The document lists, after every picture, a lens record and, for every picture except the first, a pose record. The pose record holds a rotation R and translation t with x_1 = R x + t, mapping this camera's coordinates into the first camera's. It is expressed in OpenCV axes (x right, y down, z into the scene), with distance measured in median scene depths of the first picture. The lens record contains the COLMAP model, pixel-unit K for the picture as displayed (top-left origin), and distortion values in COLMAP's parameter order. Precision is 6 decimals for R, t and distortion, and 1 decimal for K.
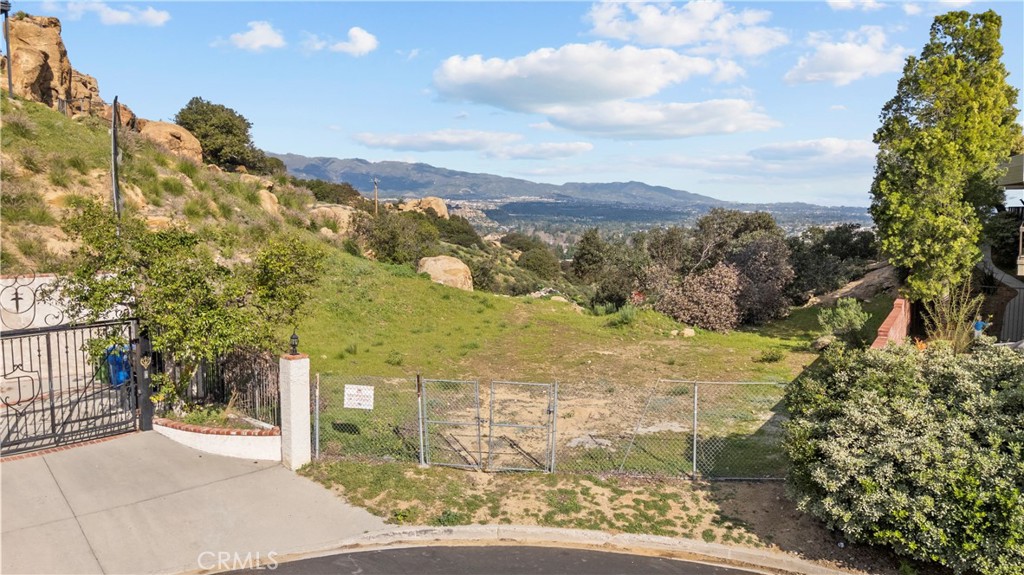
lens RADIAL K [[743.4, 0, 510.1], [0, 743.4, 290.7], [0, 0, 1]] dist [0.080139, -0.079076]
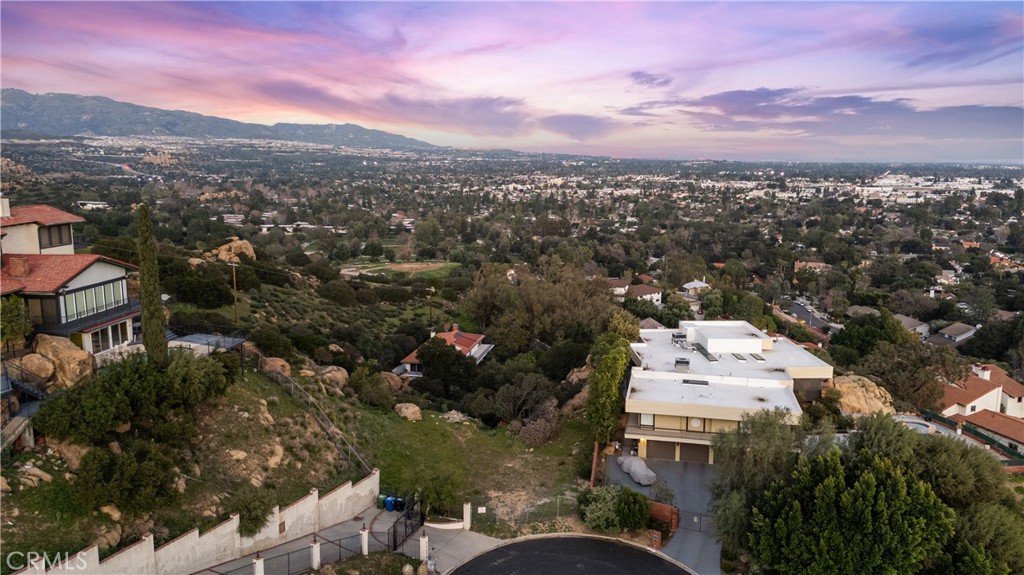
lens RADIAL K [[738.9, 0, 509.7], [0, 738.9, 286.5], [0, 0, 1]] dist [0.191570, -0.402256]
pose [[0.931892, -0.058673, 0.357960, -1.617124], [0.032962, 0.996446, 0.077515, -1.548643], [-0.361236, -0.060436, 0.930514, -3.132377]]
